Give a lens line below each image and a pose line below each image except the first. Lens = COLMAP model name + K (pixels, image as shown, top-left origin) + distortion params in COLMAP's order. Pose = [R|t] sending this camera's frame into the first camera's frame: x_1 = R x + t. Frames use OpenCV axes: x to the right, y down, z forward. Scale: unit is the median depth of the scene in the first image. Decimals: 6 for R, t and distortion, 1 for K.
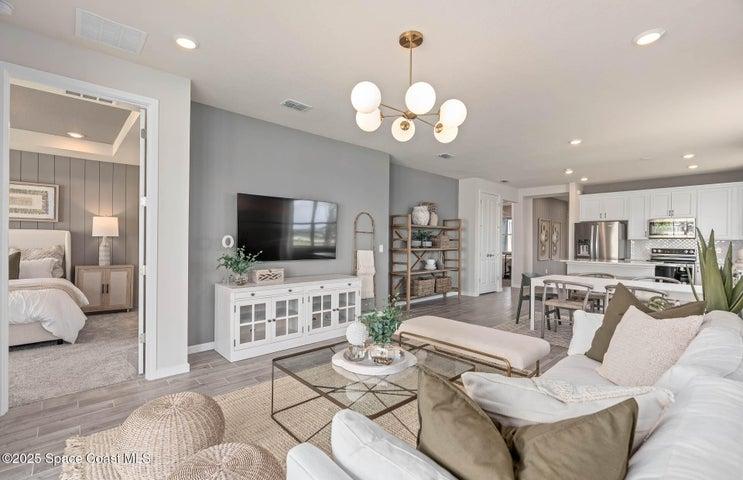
lens RADIAL K [[340.7, 0, 374.7], [0, 340.7, 243.4], [0, 0, 1]] dist [-0.004942, 0.000142]
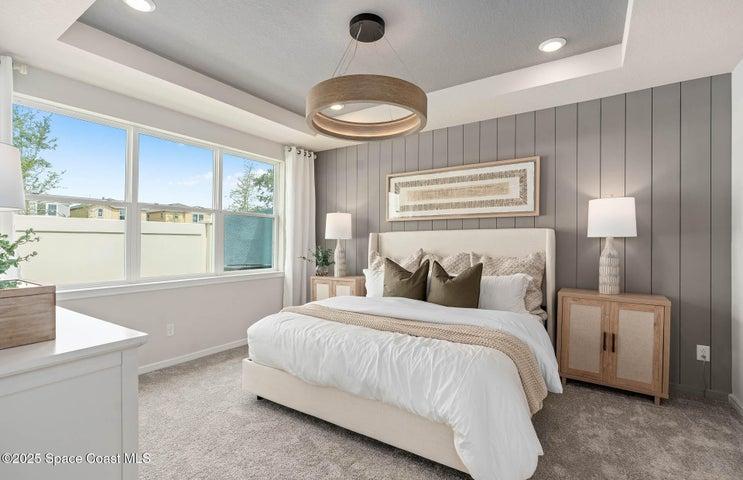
lens RADIAL K [[340.7, 0, 372.9], [0, 340.7, 244.8], [0, 0, 1]] dist [-0.004942, 0.000142]
pose [[0.241228, -0.002216, -0.970466, -0.393361], [-0.002512, 0.999993, -0.002908, -0.006525], [0.970465, 0.003139, 0.241221, 0.543966]]
